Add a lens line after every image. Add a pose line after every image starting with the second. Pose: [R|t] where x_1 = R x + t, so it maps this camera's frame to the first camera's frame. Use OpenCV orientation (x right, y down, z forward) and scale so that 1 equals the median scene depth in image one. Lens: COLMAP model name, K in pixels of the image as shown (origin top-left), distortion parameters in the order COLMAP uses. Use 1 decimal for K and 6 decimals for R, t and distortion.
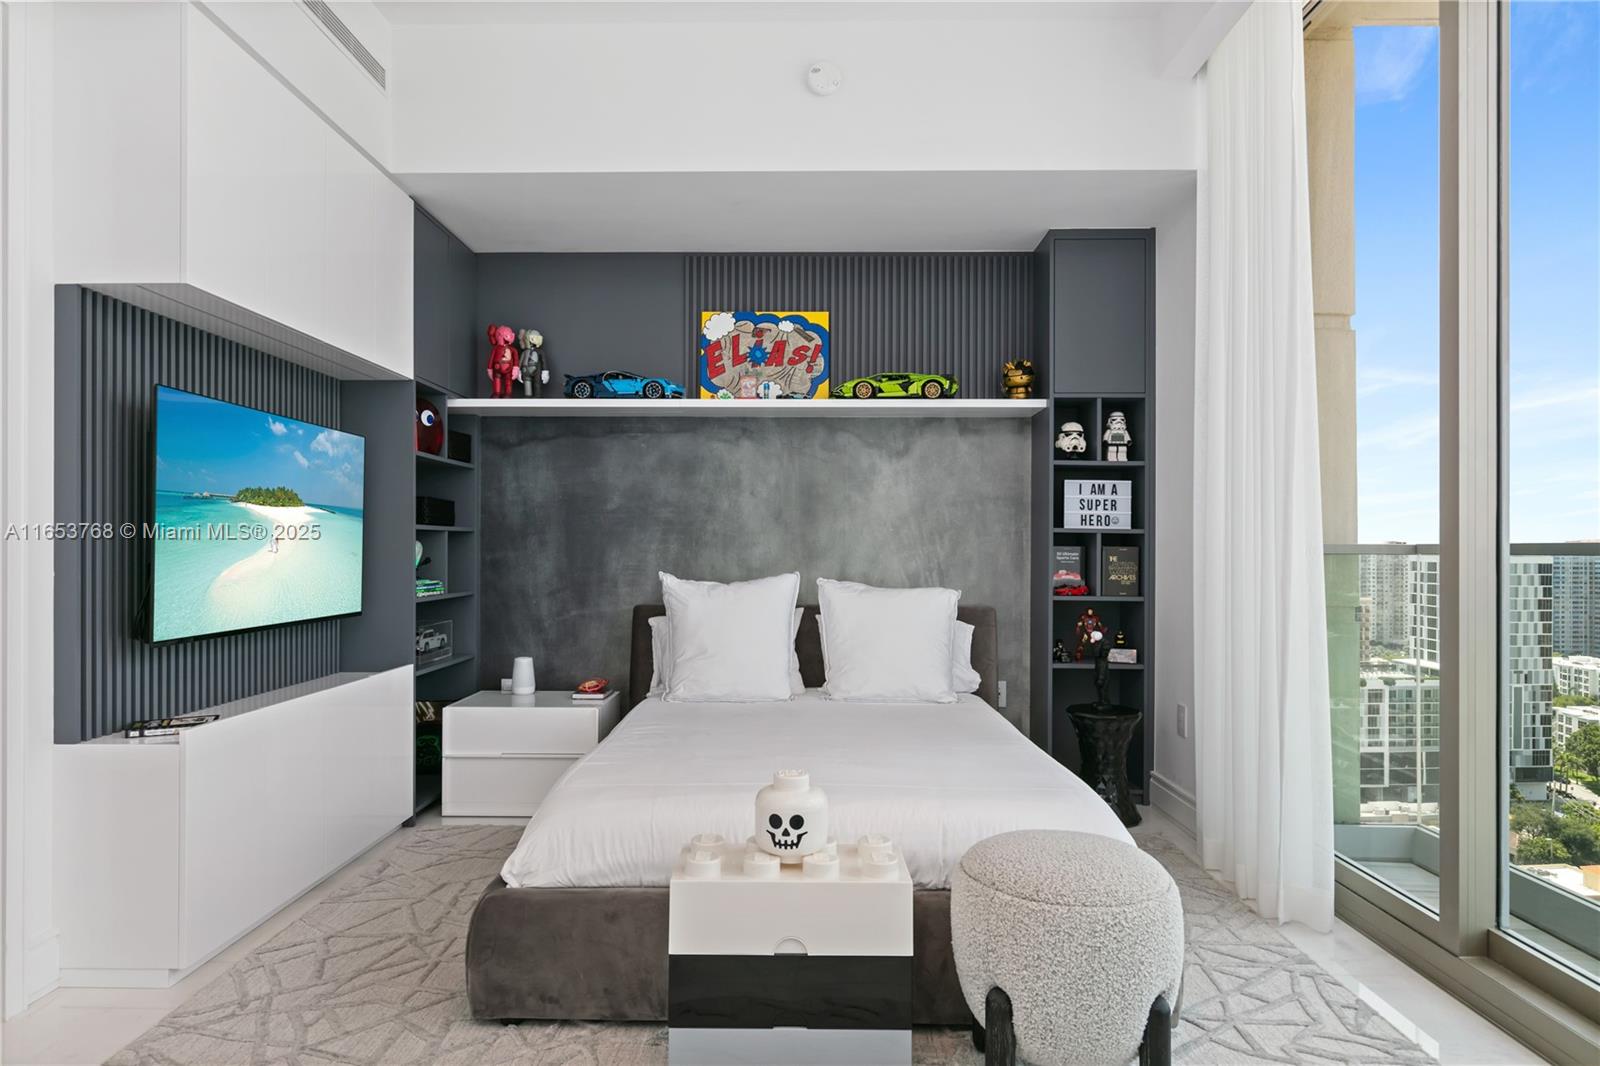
lens RADIAL K [[958.9, 0, 794.4], [0, 958.9, 534.8], [0, 0, 1]] dist [0.004522, -0.000322]
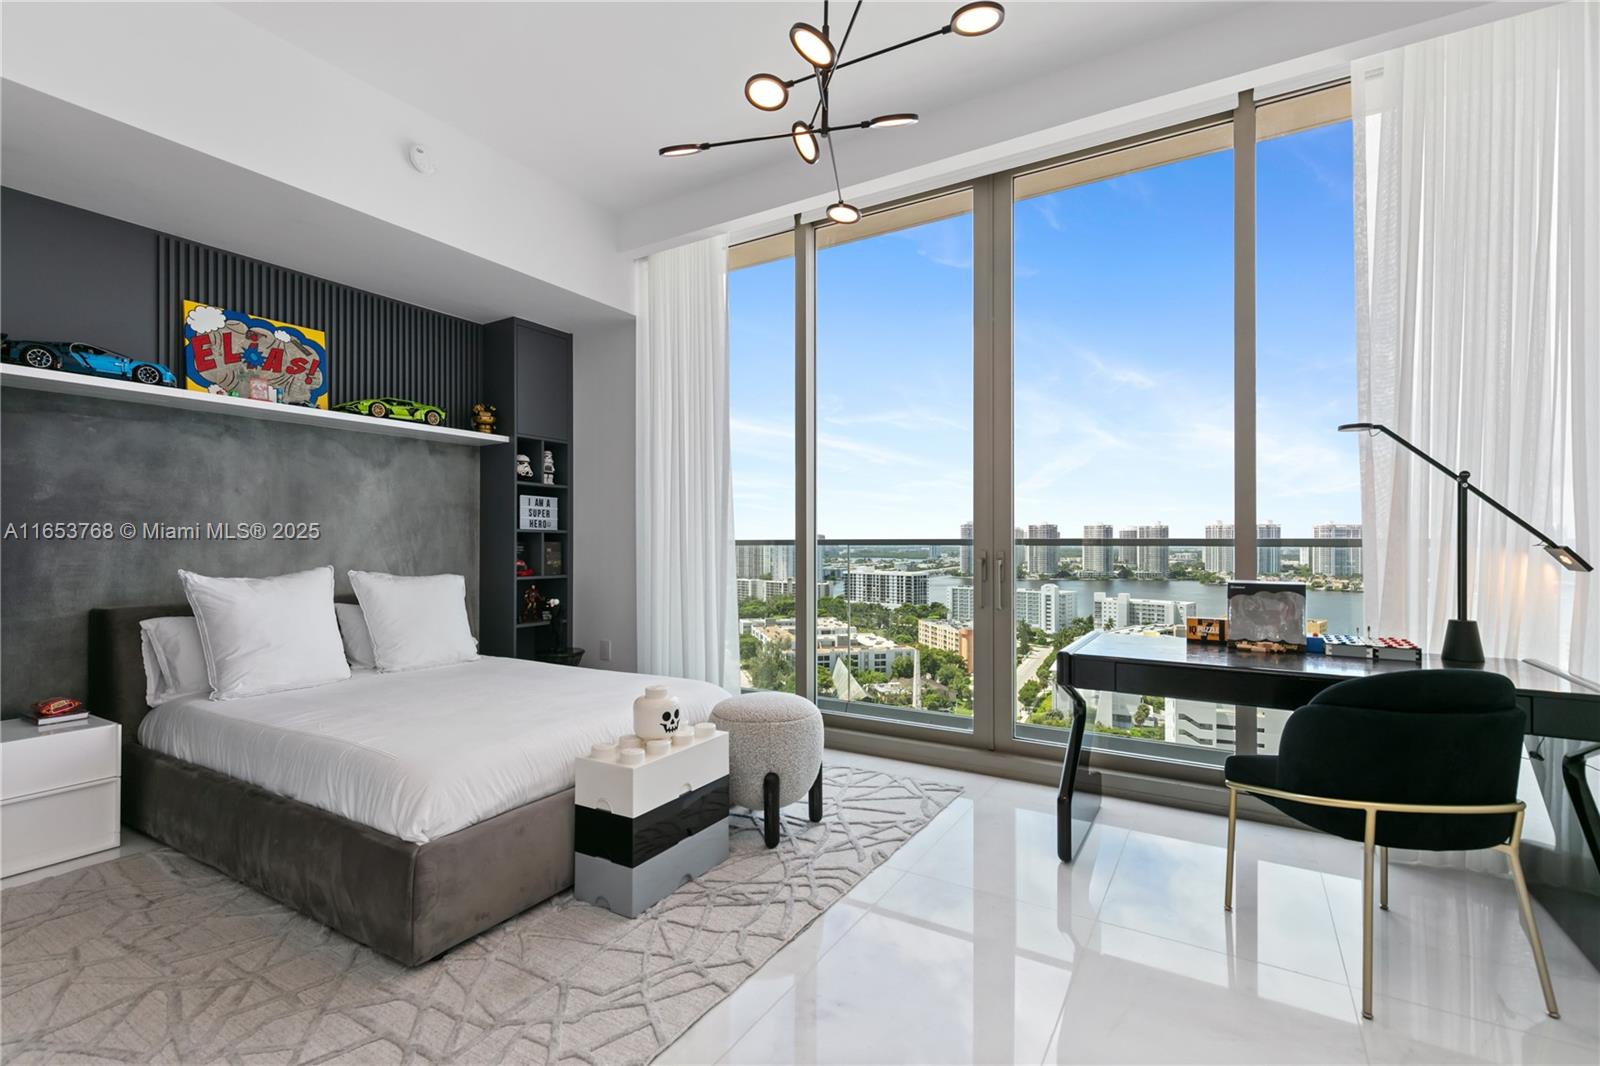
lens RADIAL K [[734.7, 0, 798.6], [0, 734.7, 524.8], [0, 0, 1]] dist [0.013967, -0.001471]
pose [[0.503687, 0.017401, 0.863711, -0.430061], [-0.007594, 0.999848, -0.015715, 0.000753], [-0.863853, 0.001357, 0.503742, 0.091580]]
